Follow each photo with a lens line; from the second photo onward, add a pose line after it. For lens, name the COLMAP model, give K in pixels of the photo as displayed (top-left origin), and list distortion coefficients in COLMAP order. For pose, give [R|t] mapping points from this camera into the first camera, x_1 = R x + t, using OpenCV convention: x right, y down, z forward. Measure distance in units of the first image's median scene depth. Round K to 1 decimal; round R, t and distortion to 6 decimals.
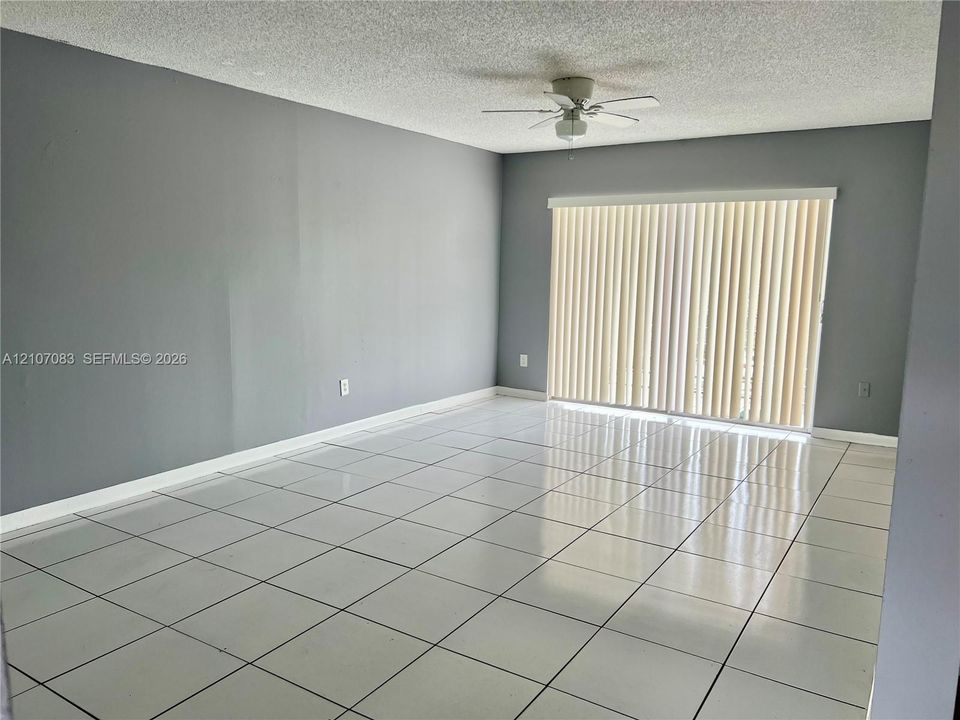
lens RADIAL K [[721.0, 0, 470.5], [0, 721.0, 354.1], [0, 0, 1]] dist [0.010480, -0.015293]
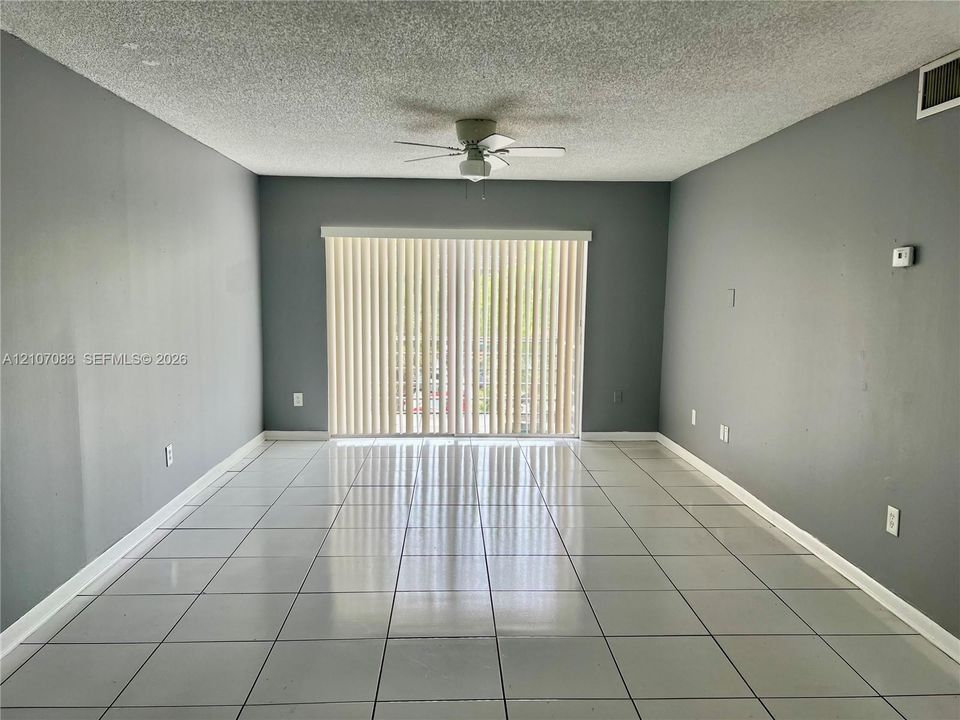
lens RADIAL K [[721.0, 0, 477.7], [0, 721.0, 368.2], [0, 0, 1]] dist [0.010480, -0.015293]
pose [[0.801718, -0.072511, 0.593288, -0.320476], [0.077262, 0.996858, 0.017428, -0.033080], [-0.592688, 0.031866, 0.804801, 0.125962]]
